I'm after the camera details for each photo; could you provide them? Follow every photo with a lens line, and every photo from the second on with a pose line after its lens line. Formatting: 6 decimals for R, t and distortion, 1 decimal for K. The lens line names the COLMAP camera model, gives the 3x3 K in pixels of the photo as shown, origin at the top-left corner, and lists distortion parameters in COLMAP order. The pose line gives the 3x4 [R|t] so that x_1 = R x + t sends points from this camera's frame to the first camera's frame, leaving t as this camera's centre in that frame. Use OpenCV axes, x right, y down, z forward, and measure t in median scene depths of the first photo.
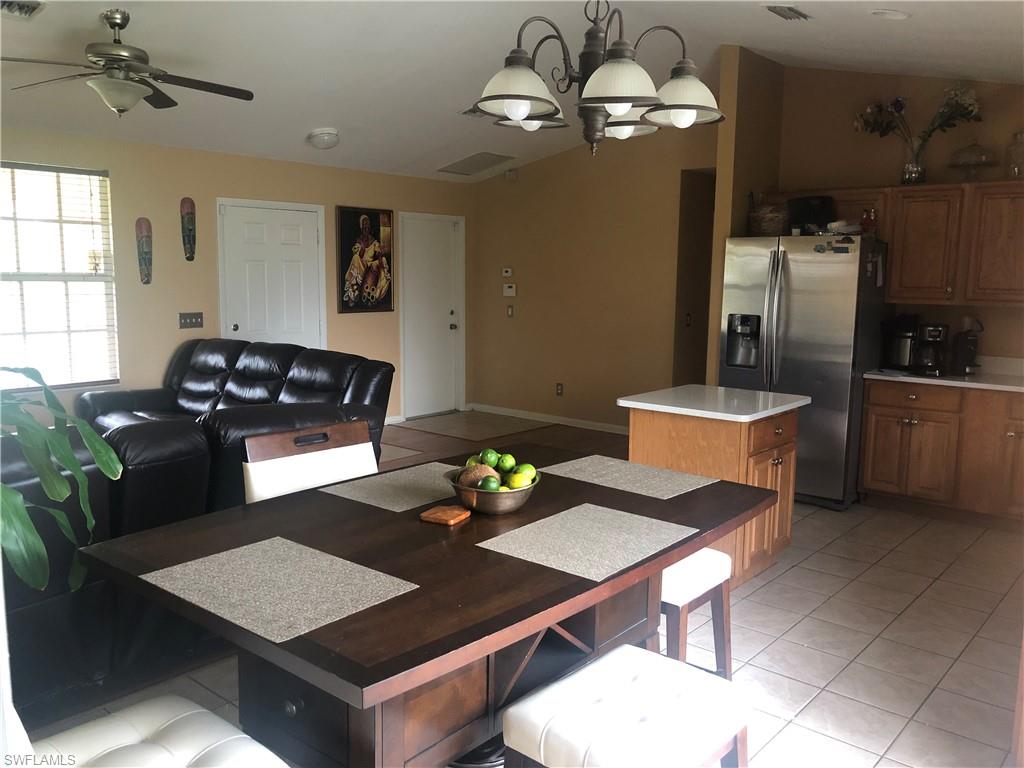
lens RADIAL K [[849.4, 0, 518.9], [0, 849.4, 382.6], [0, 0, 1]] dist [0.031219, -0.012051]
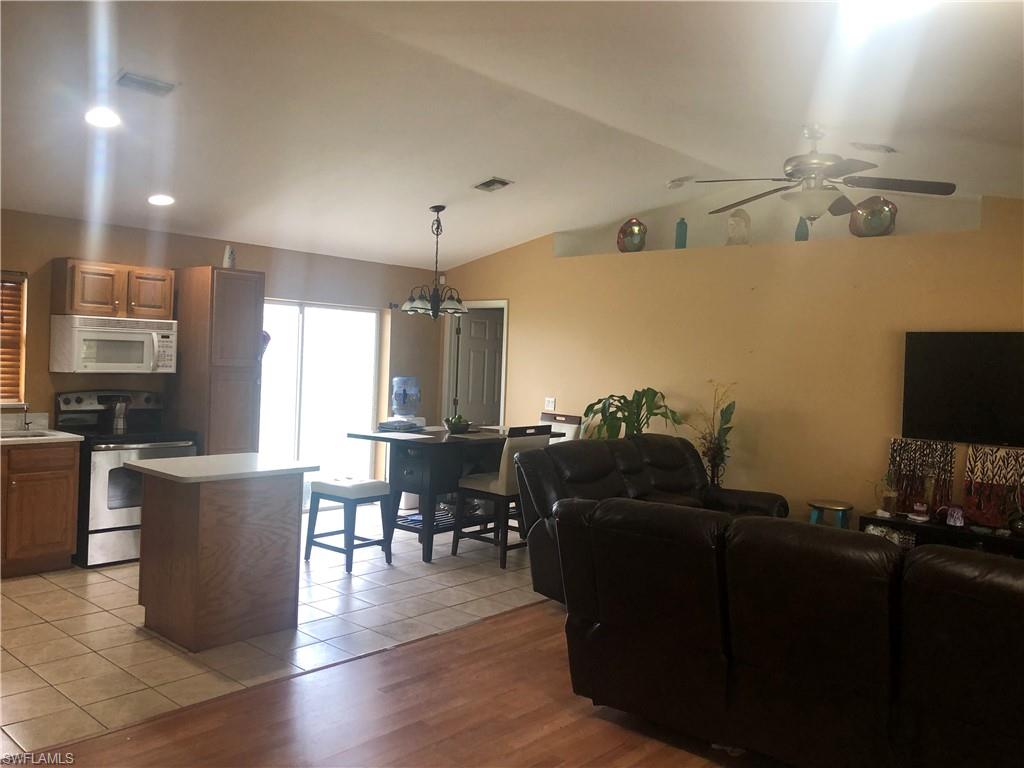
lens RADIAL K [[855.6, 0, 515.8], [0, 855.6, 363.1], [0, 0, 1]] dist [0.069871, -0.001128]
pose [[-0.998273, -0.055511, 0.019215, -0.086627], [-0.052358, 0.989129, 0.137417, -0.152465], [-0.026634, 0.136173, -0.990327, 1.136216]]
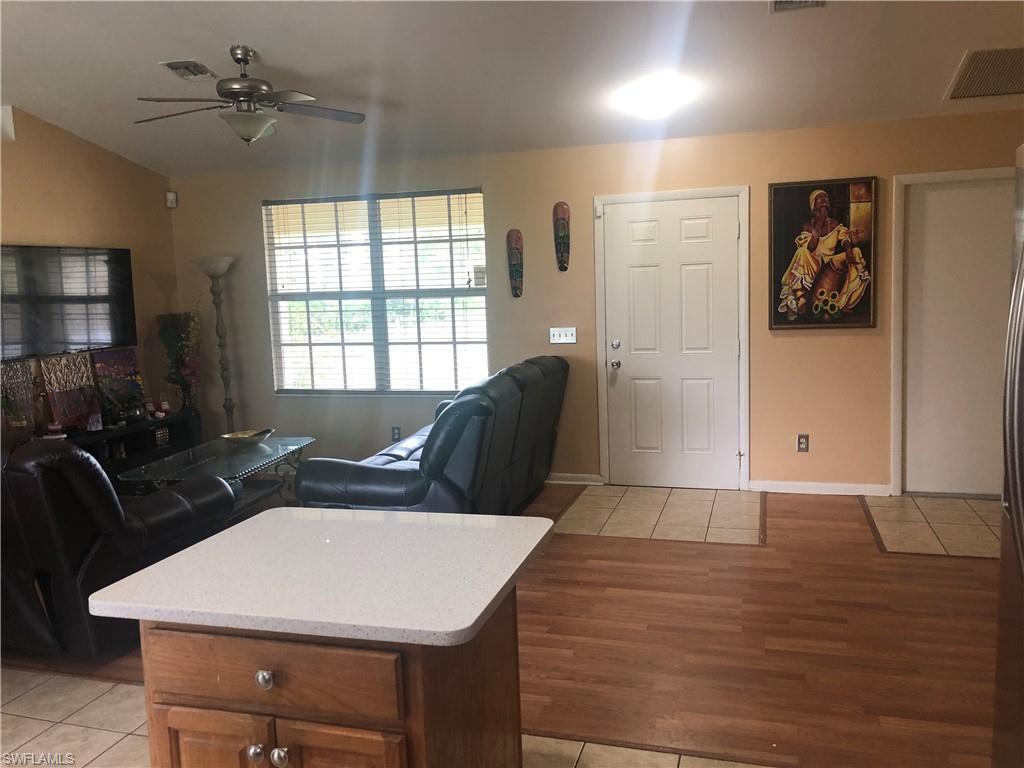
lens RADIAL K [[849.4, 0, 518.9], [0, 849.4, 382.6], [0, 0, 1]] dist [0.031219, -0.012051]
pose [[0.415607, 0.081411, -0.905893, 0.366440], [-0.078815, 0.995463, 0.053301, -0.057063], [0.906123, 0.049246, 0.420138, 0.488820]]
